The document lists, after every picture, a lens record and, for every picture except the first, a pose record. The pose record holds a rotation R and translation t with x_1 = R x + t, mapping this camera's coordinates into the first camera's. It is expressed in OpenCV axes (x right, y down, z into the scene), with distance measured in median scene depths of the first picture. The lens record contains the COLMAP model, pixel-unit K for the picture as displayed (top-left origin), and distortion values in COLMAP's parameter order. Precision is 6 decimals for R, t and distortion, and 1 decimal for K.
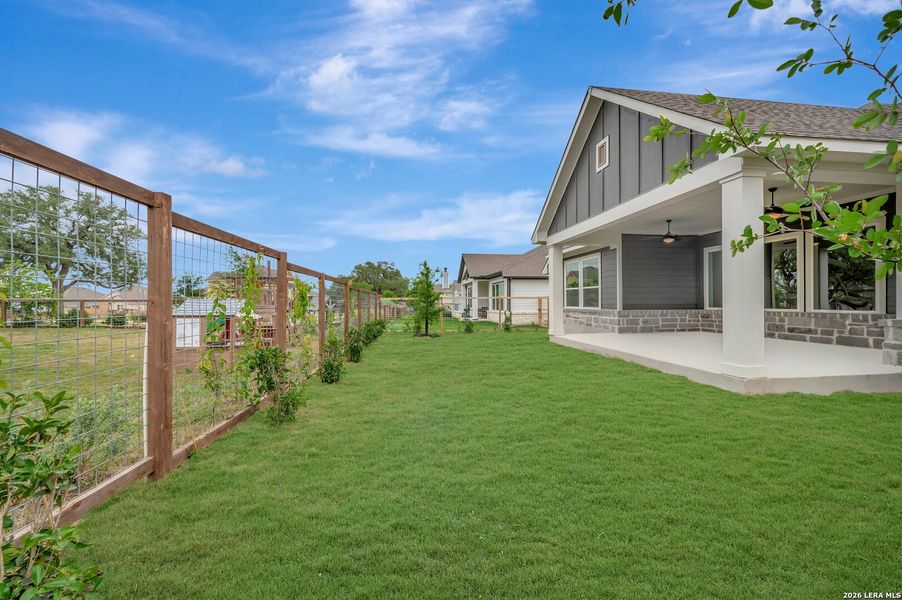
lens RADIAL K [[364.3, 0, 440.0], [0, 364.3, 301.4], [0, 0, 1]] dist [-0.000892, -0.000165]
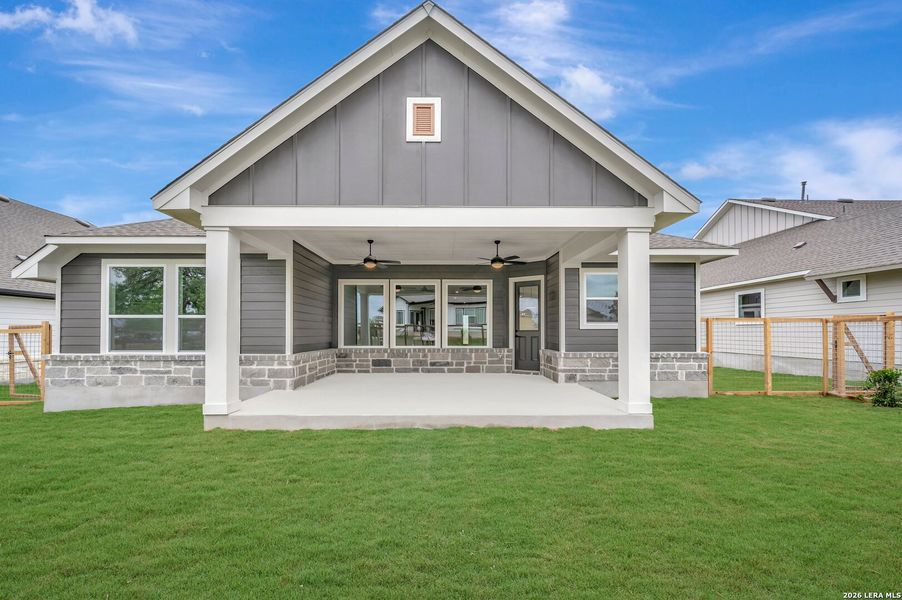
lens RADIAL K [[366.2, 0, 454.2], [0, 366.2, 327.3], [0, 0, 1]] dist [-0.002046, -0.000218]
pose [[0.086374, 0.017464, 0.996110, -0.143462], [-0.001176, 0.999847, -0.017427, -0.013615], [-0.996262, 0.000334, 0.086382, 0.647557]]
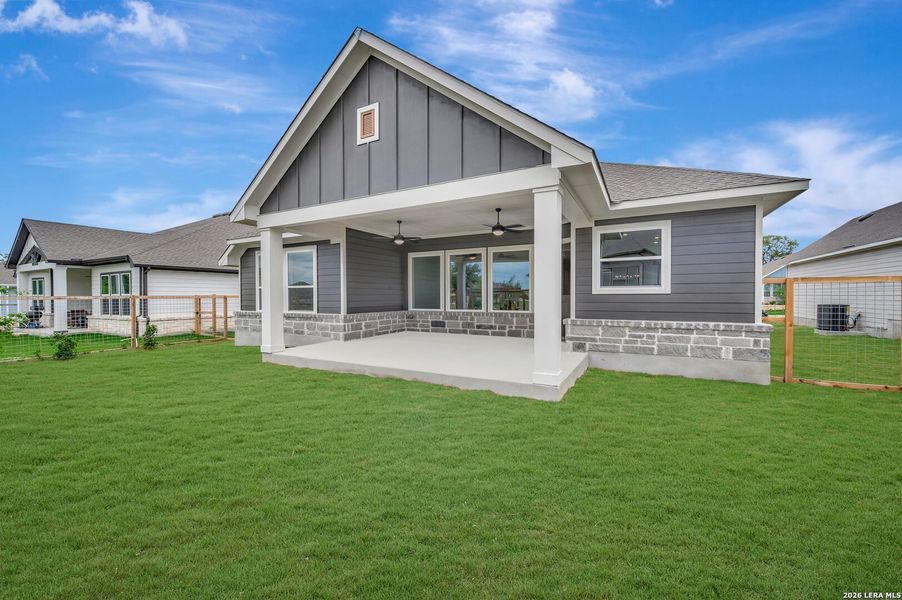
lens RADIAL K [[362.9, 0, 460.7], [0, 362.9, 299.7], [0, 0, 1]] dist [-0.000929, -0.000023]
pose [[0.556661, -0.006516, 0.830714, -0.074531], [-0.000340, 0.999967, 0.008072, -0.018197], [-0.830740, -0.004776, 0.556641, 0.282487]]
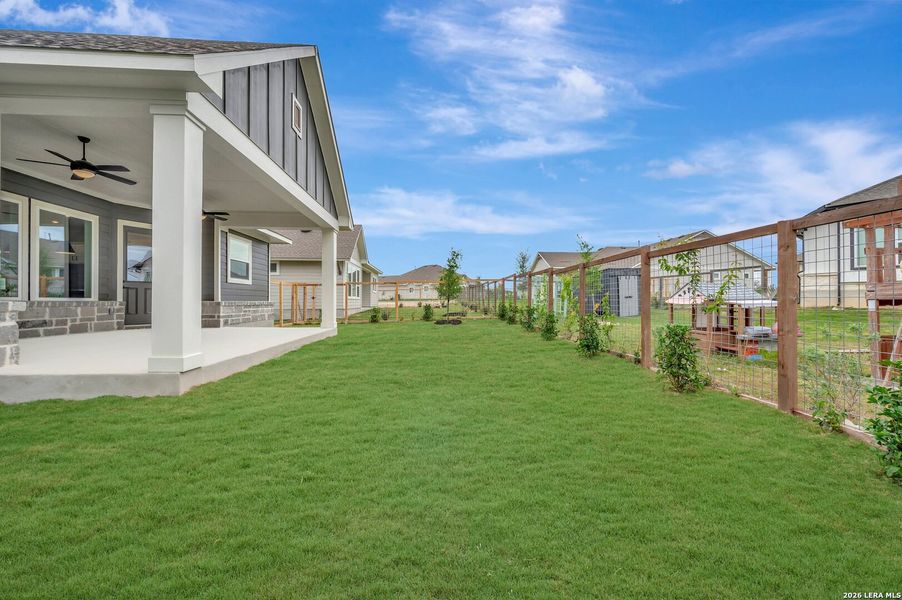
lens RADIAL K [[356.1, 0, 453.0], [0, 356.1, 298.0], [0, 0, 1]] dist [-0.000059, 0.000003]
pose [[-0.999858, 0.006320, 0.015618, 0.047524], [0.006163, 0.999930, -0.010058, 0.027871], [-0.015680, -0.009961, -0.999827, 1.337587]]
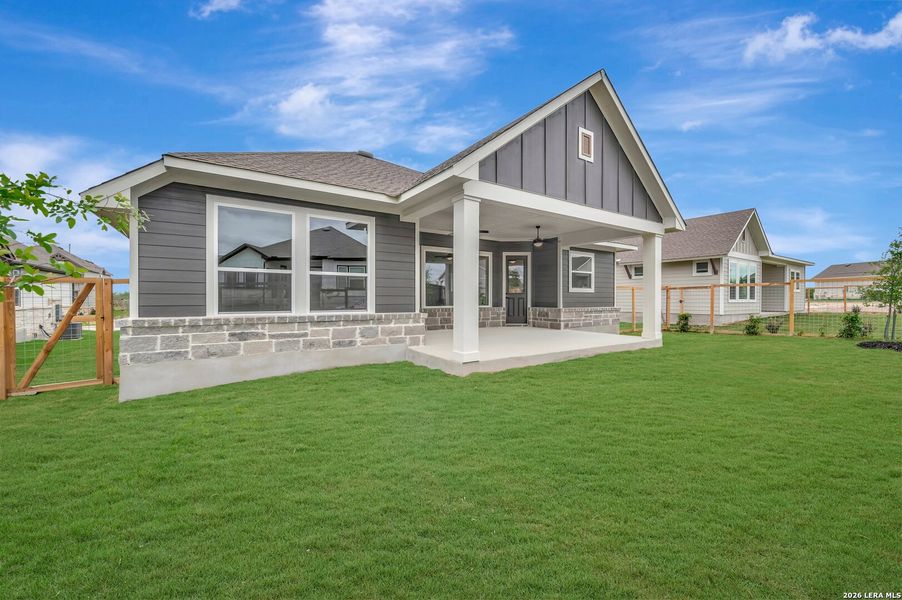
lens RADIAL K [[357.1, 0, 451.0], [0, 357.1, 300.0], [0, 0, 1]] dist [-0.001929, -0.000188]
pose [[-0.475986, 0.001785, 0.879451, -0.146191], [0.001130, 0.999998, -0.001418, 0.001050], [-0.879452, 0.000318, -0.475987, 1.274952]]
